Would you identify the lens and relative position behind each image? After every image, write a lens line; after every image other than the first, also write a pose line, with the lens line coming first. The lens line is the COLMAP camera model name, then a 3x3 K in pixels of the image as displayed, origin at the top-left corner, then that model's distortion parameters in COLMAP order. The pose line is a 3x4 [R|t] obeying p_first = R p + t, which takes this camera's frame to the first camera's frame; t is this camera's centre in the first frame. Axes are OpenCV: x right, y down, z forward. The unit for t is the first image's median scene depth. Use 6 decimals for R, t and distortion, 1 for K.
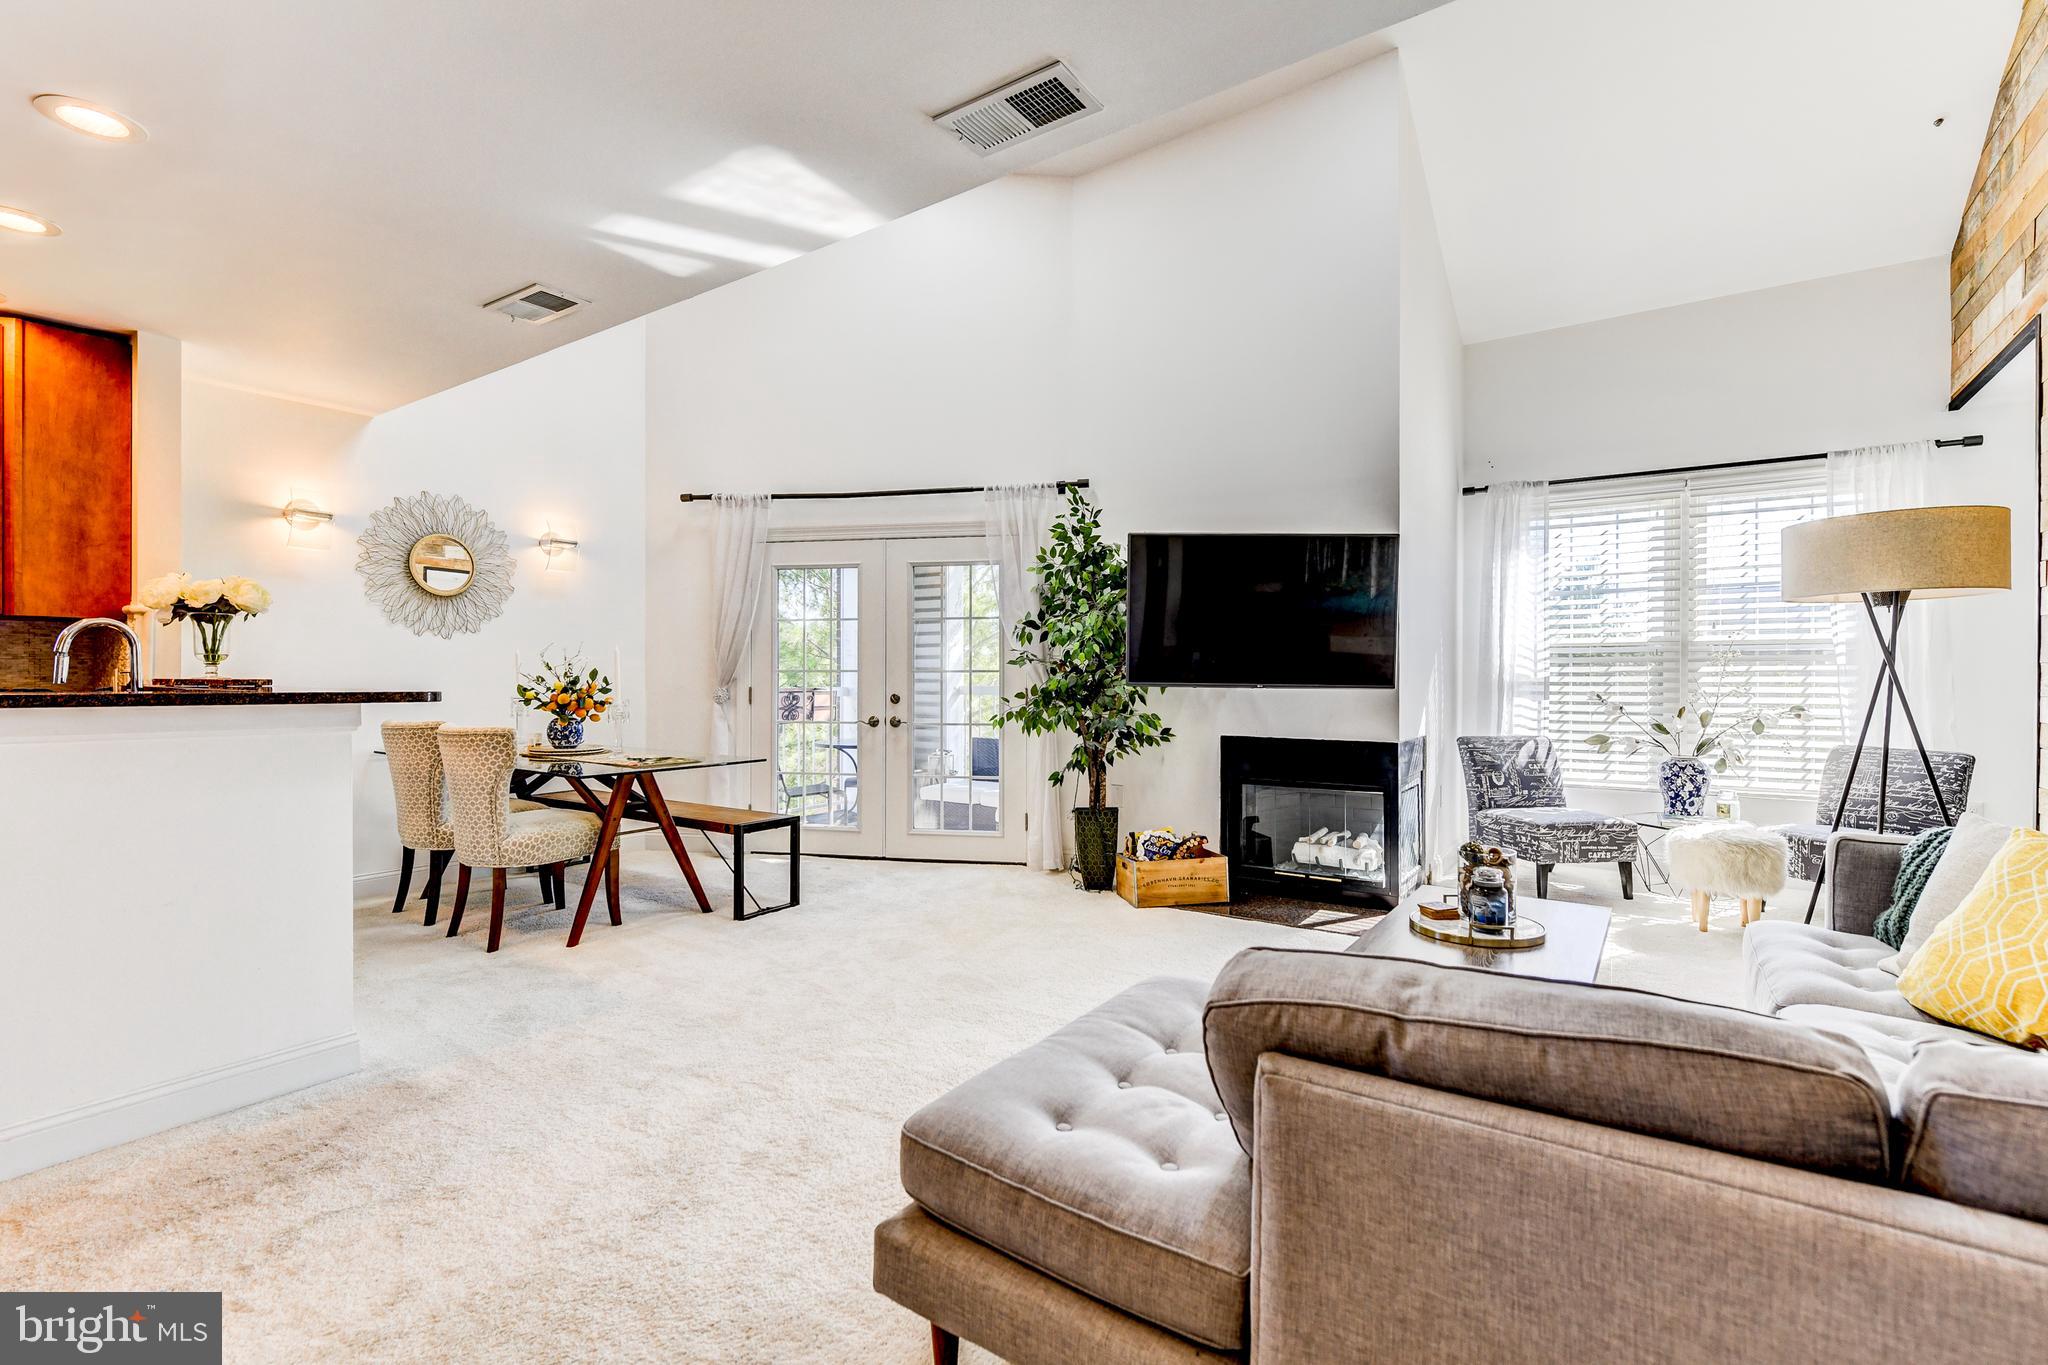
lens RADIAL K [[912.7, 0, 1016.5], [0, 912.7, 680.8], [0, 0, 1]] dist [0.004013, -0.000266]
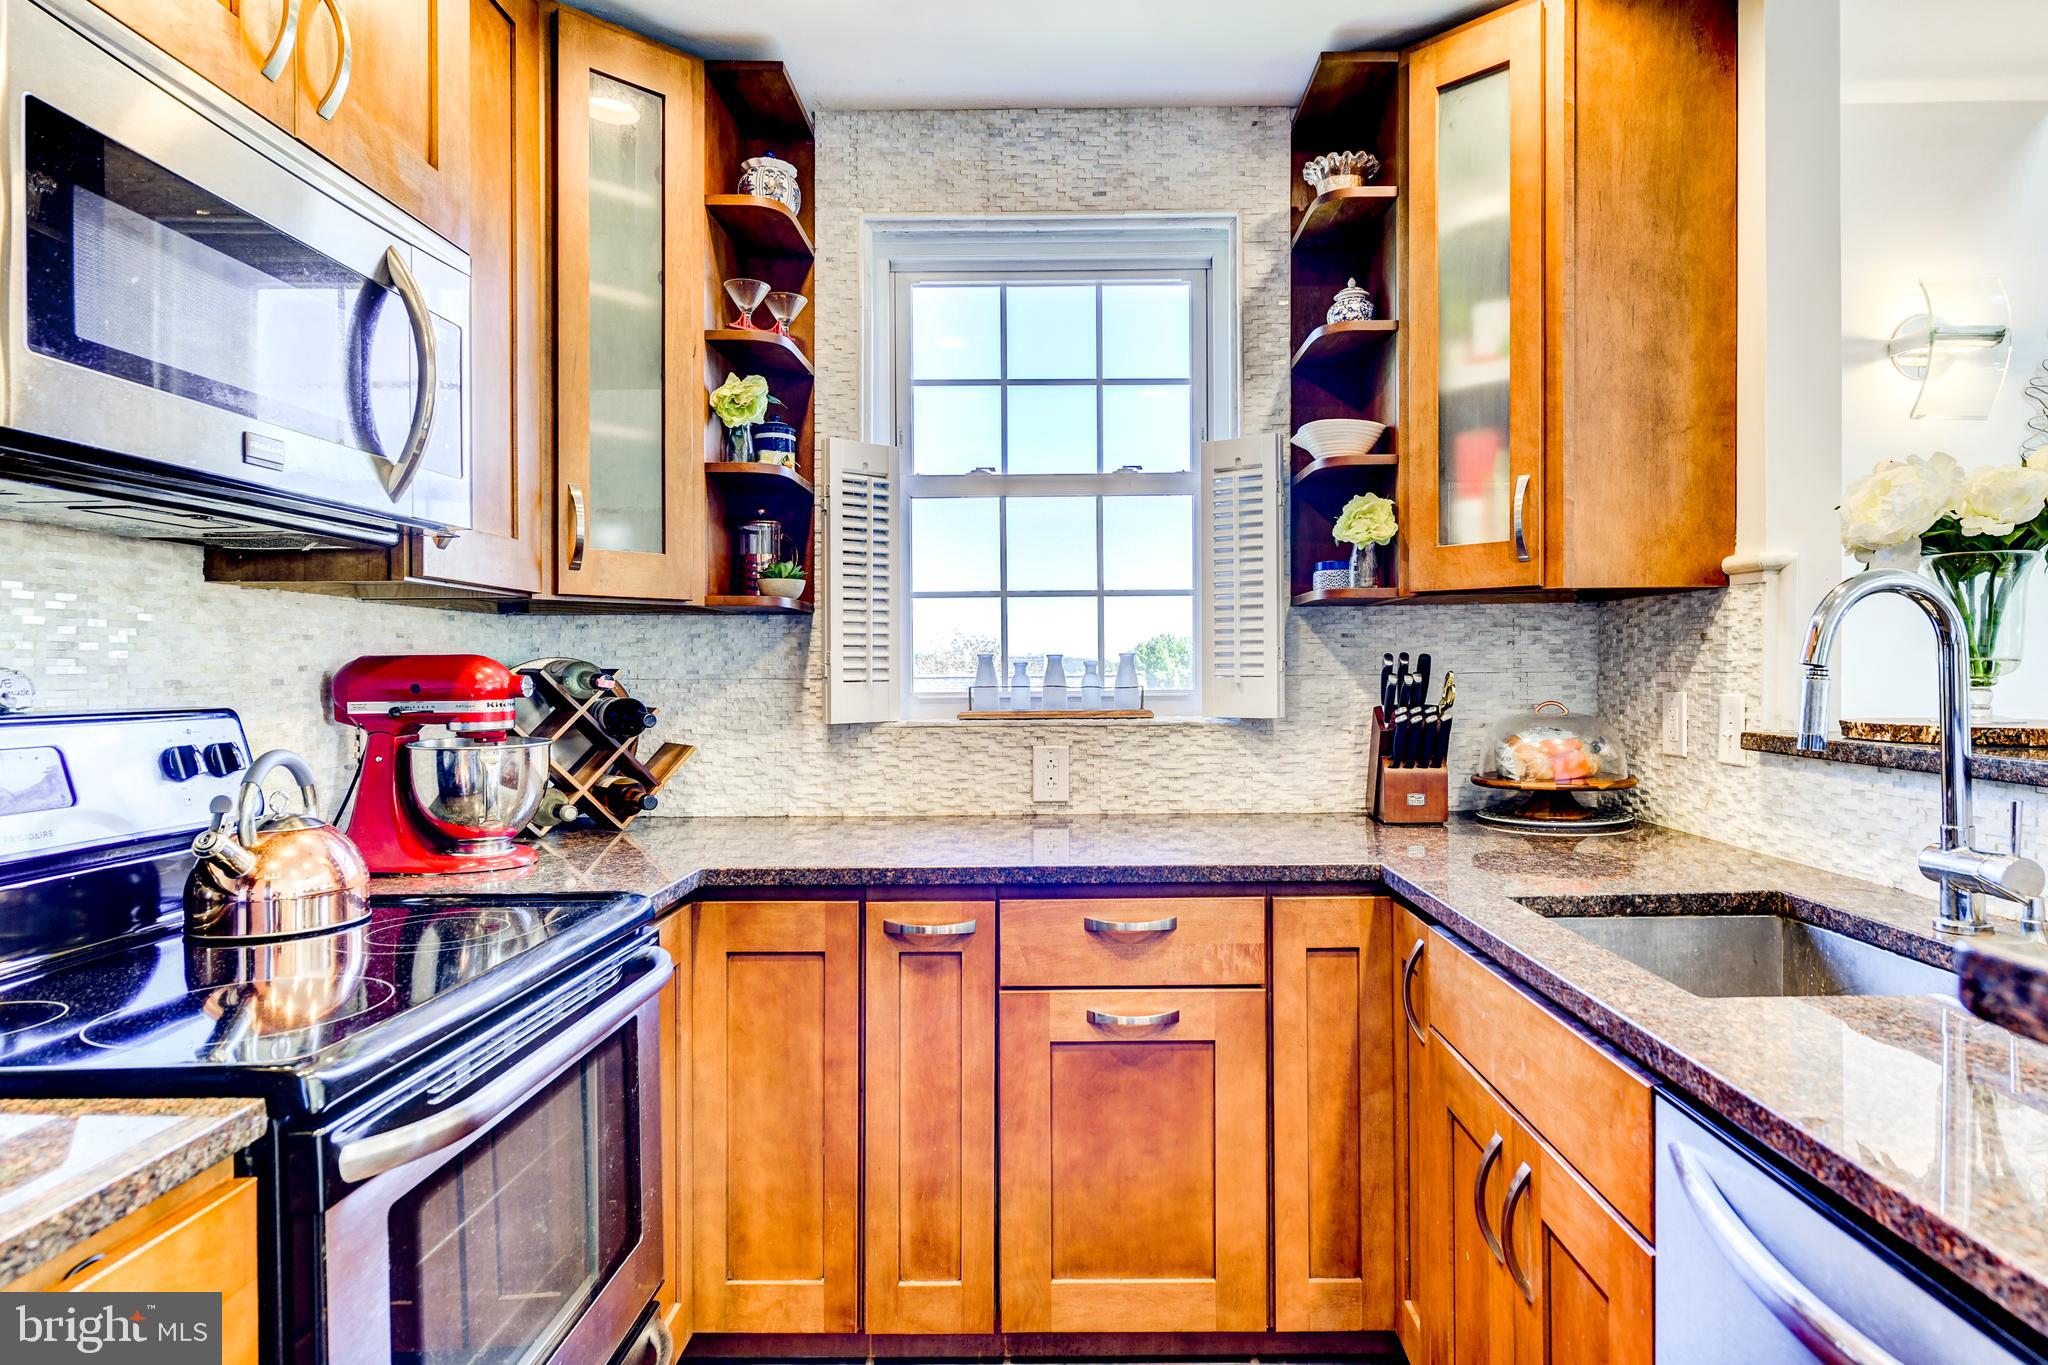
lens RADIAL K [[1173.2, 0, 1078.4], [0, 1173.2, 670.3], [0, 0, 1]] dist [0.006870, -0.003020]
pose [[0.568717, -0.007358, -0.822500, -0.539884], [0.006006, 0.999970, -0.004793, -0.019531], [0.822511, -0.002214, 0.568745, 0.318591]]
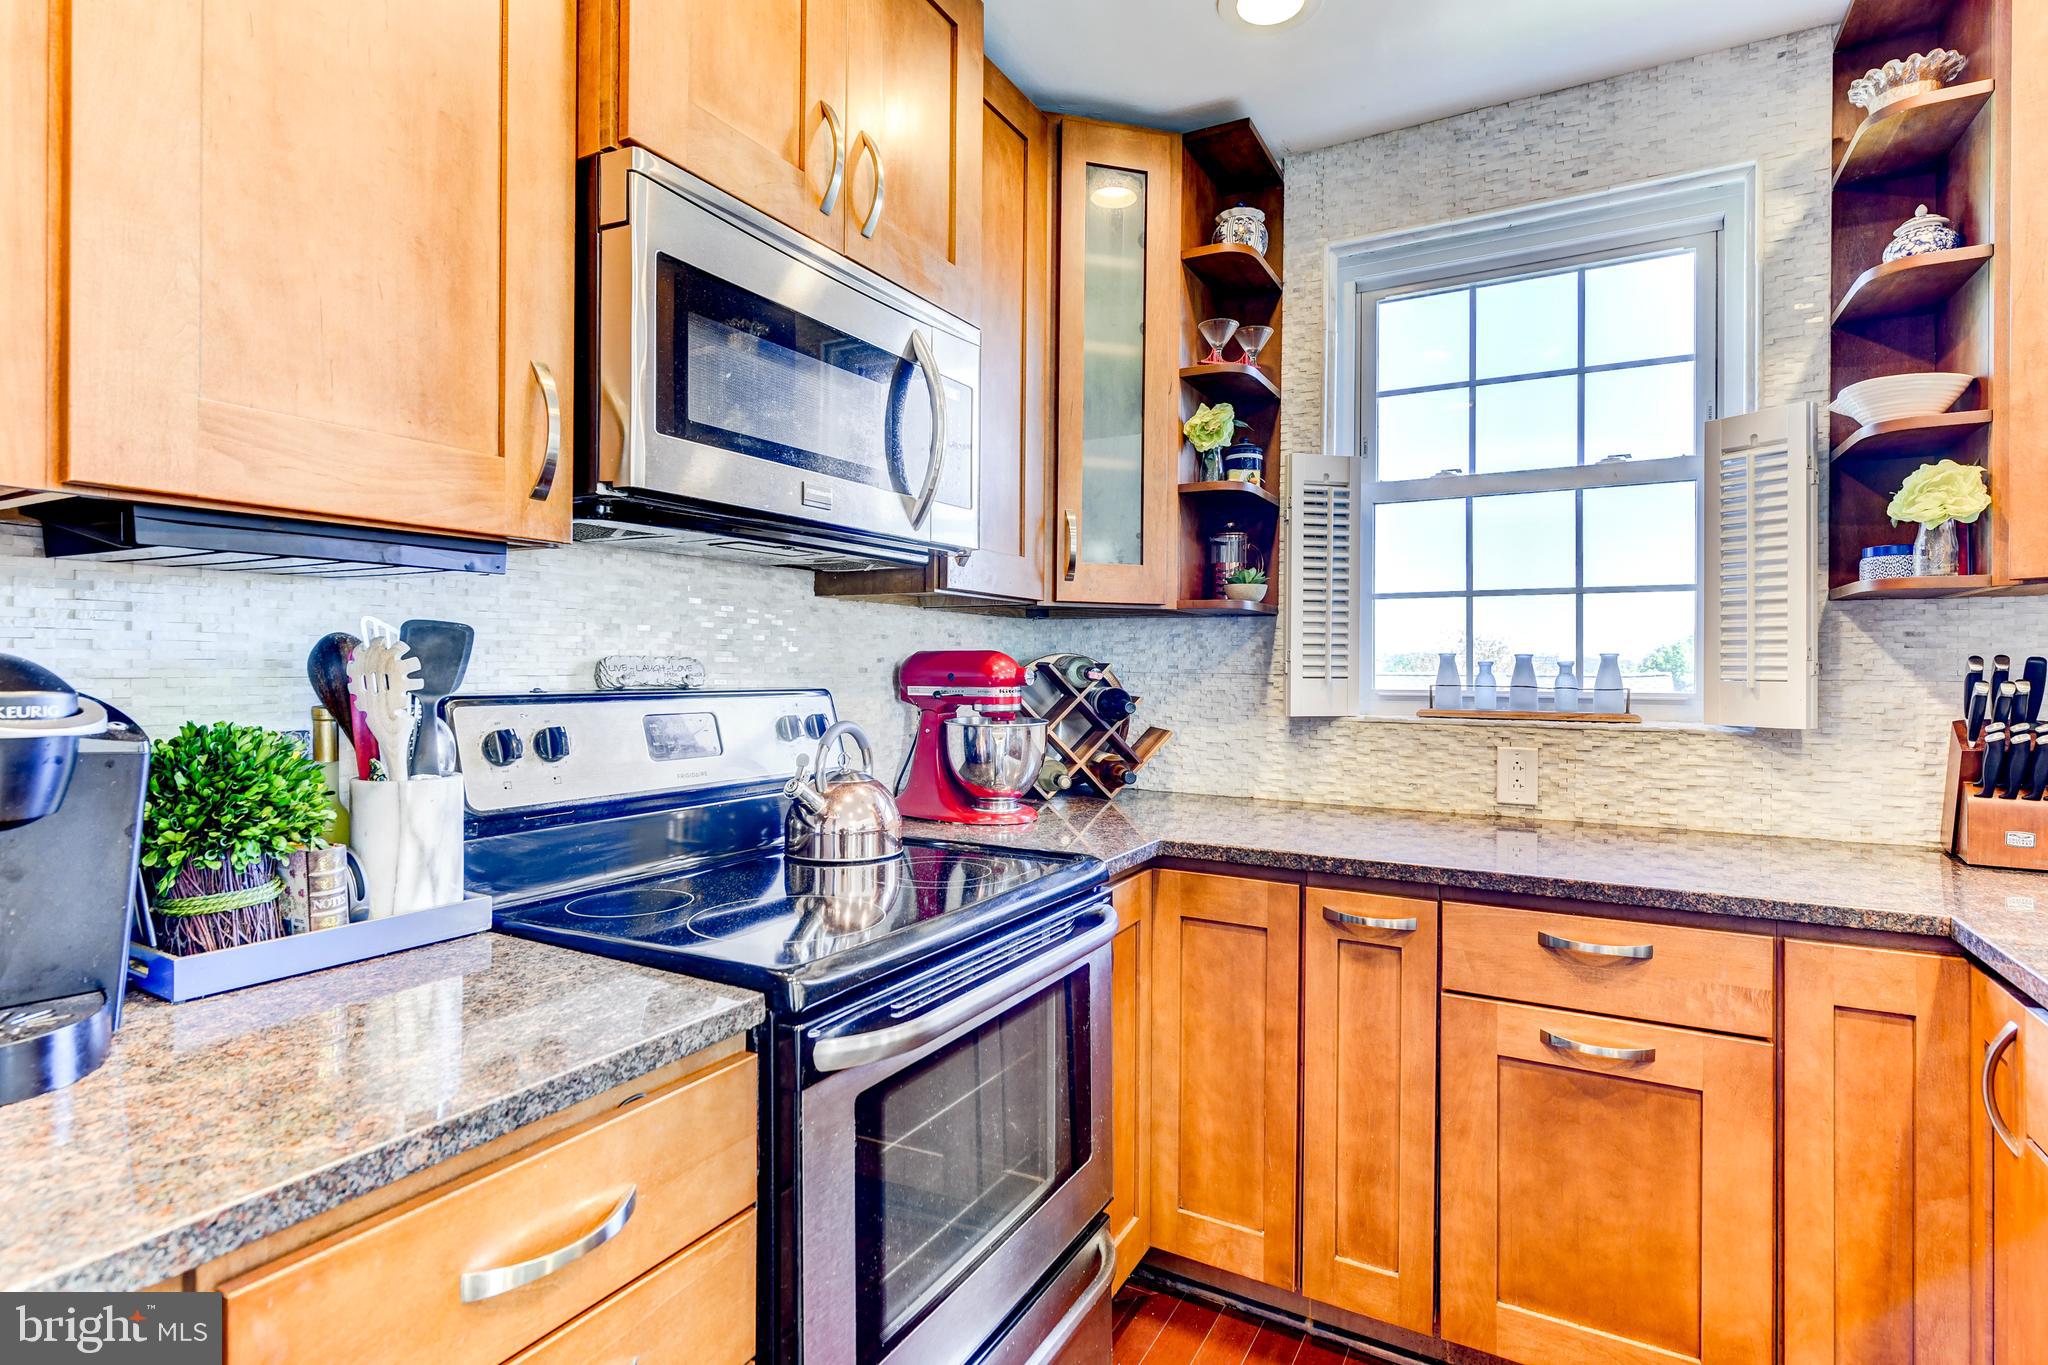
lens RADIAL K [[1011.3, 0, 1020.9], [0, 1011.3, 658.0], [0, 0, 1]] dist [0.001955, -0.001674]
pose [[0.087819, -0.010752, -0.996078, -0.557885], [-0.010390, 0.999877, -0.011709, -0.019952], [0.996082, 0.011377, 0.087696, 0.354881]]
